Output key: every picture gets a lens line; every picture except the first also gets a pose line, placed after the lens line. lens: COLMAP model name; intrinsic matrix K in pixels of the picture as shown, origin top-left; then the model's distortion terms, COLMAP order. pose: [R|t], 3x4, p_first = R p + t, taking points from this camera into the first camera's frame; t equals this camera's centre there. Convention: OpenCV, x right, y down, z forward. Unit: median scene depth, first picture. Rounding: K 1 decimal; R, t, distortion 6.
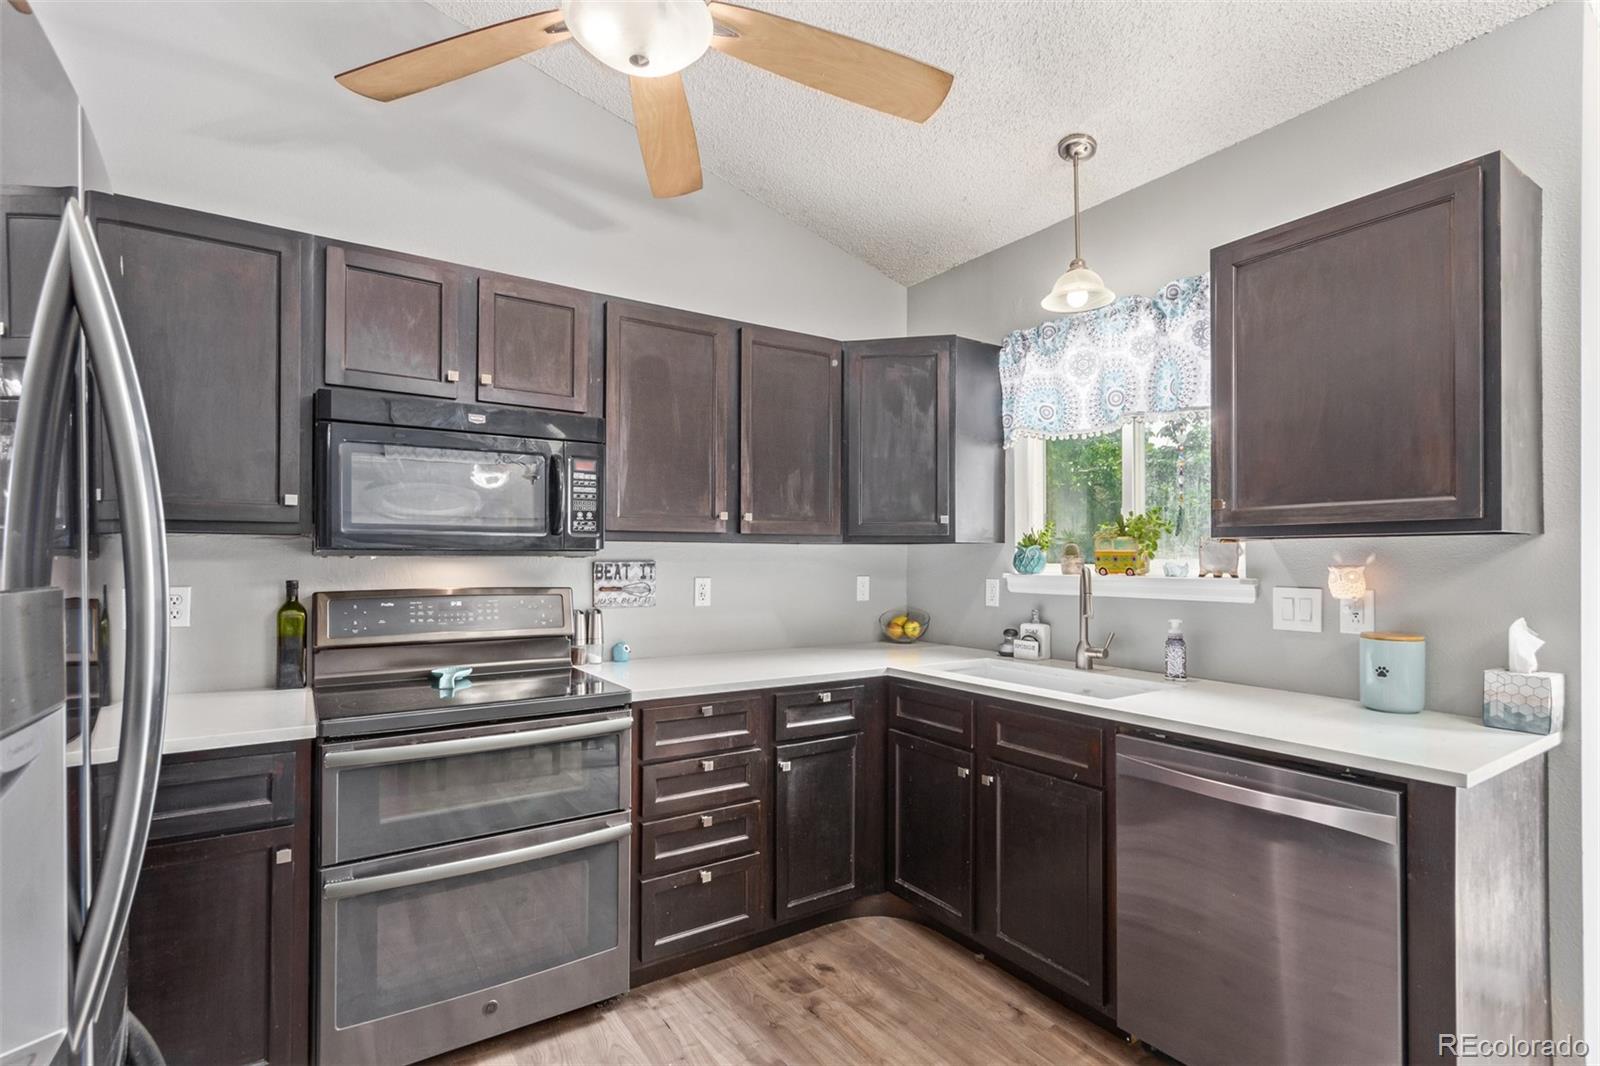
lens RADIAL K [[753.9, 0, 804.6], [0, 753.9, 563.2], [0, 0, 1]] dist [0.000101, 0.000715]
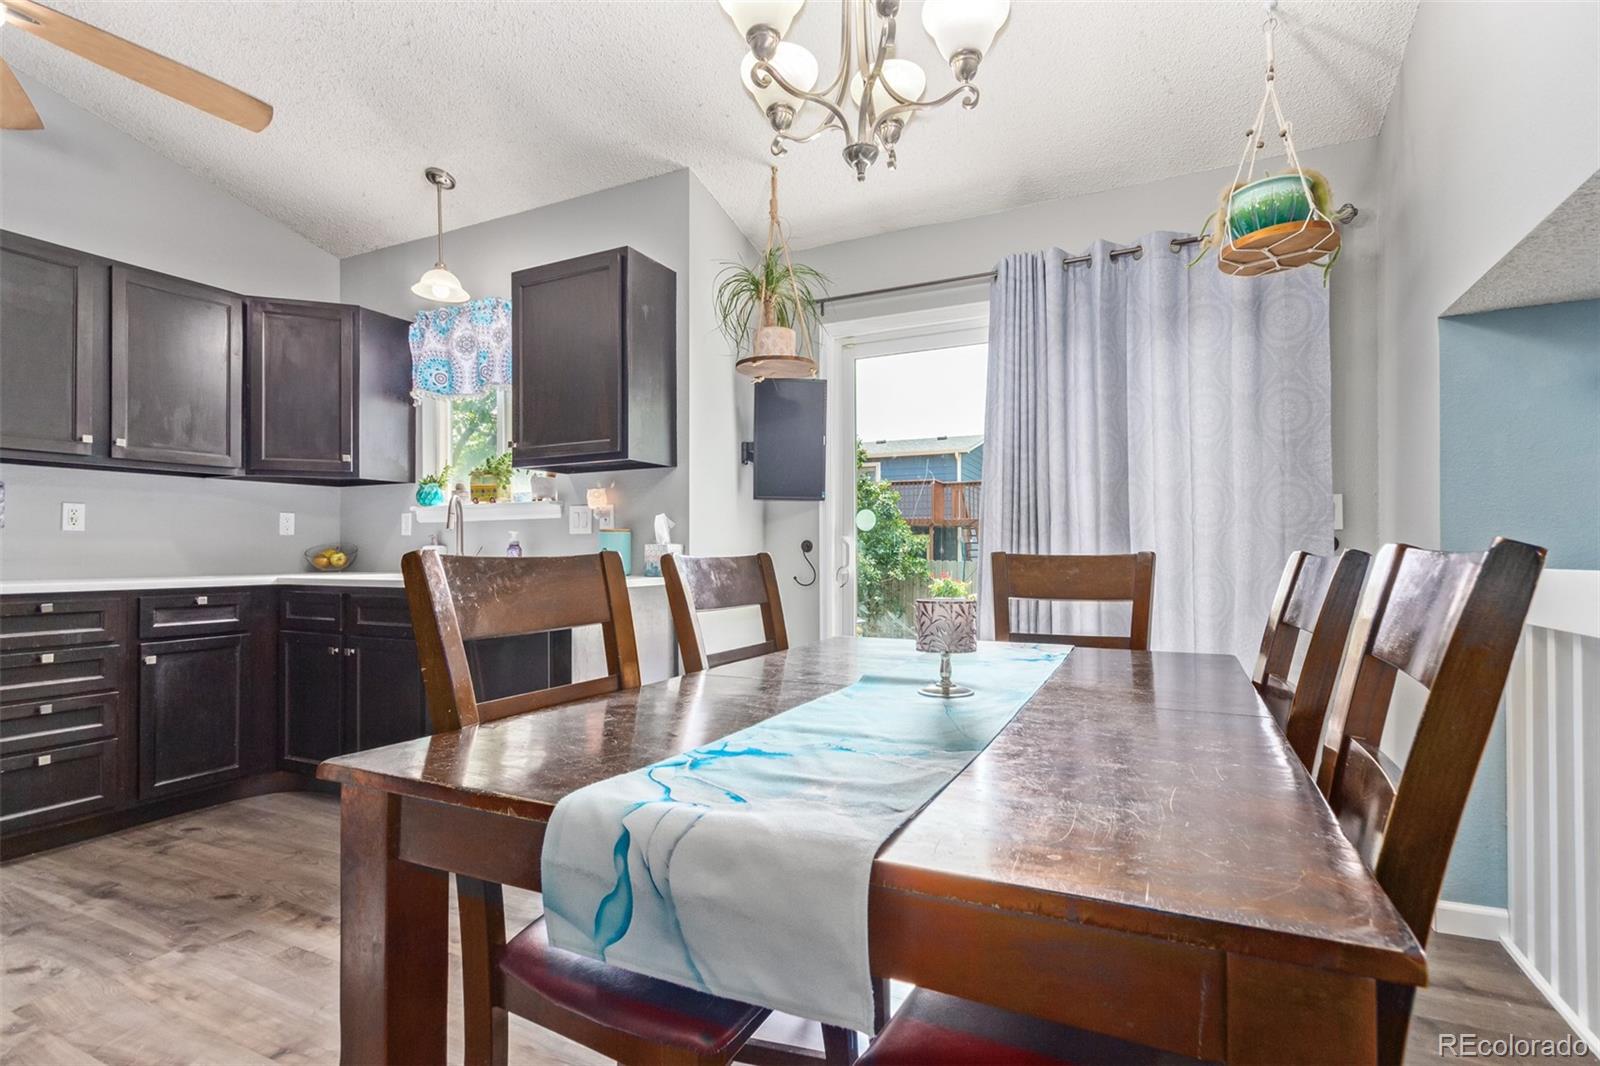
lens RADIAL K [[756.3, 0, 829.8], [0, 756.3, 548.6], [0, 0, 1]] dist [0.002808, 0.000179]
pose [[0.856607, -0.001628, 0.515968, 0.247354], [0.008086, 0.999915, -0.010269, 0.116564], [-0.515907, 0.012969, 0.856547, -0.473046]]
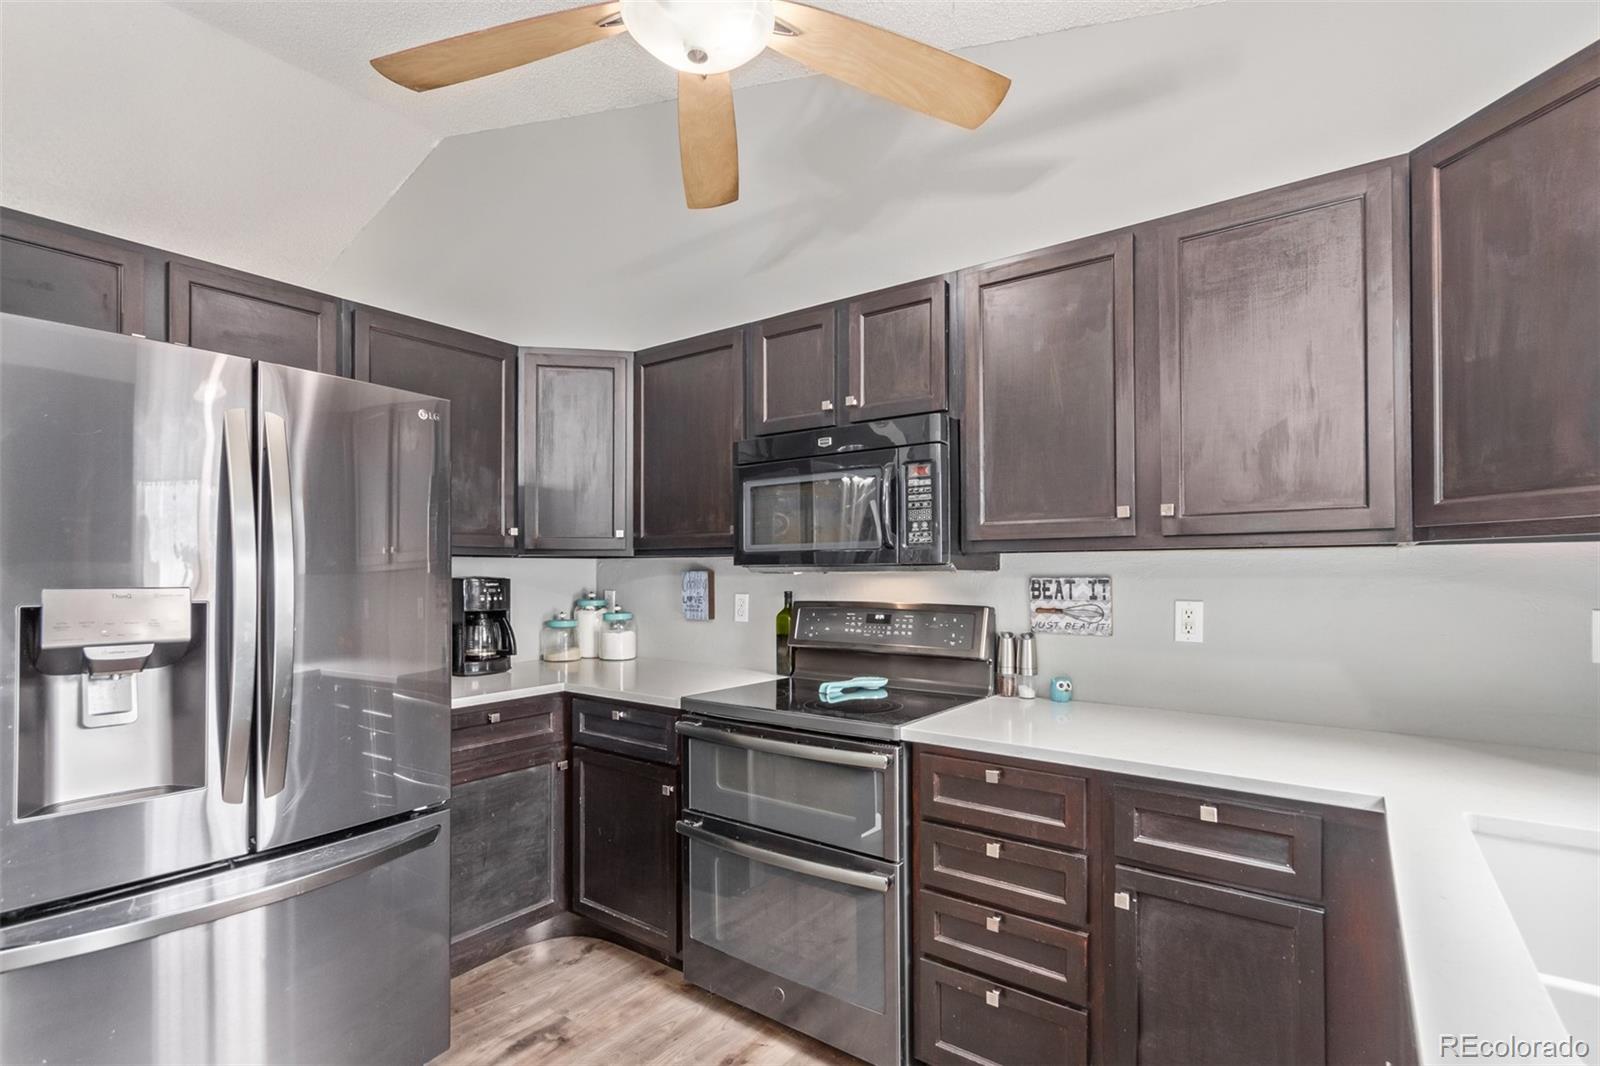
lens RADIAL K [[753.9, 0, 775.9], [0, 753.9, 568.0], [0, 0, 1]] dist [-0.001004, 0.000006]
pose [[0.329745, -0.009825, -0.944019, 0.456024], [-0.003871, 0.999923, -0.011759, -0.001479], [0.944062, 0.007532, 0.329682, 0.489760]]
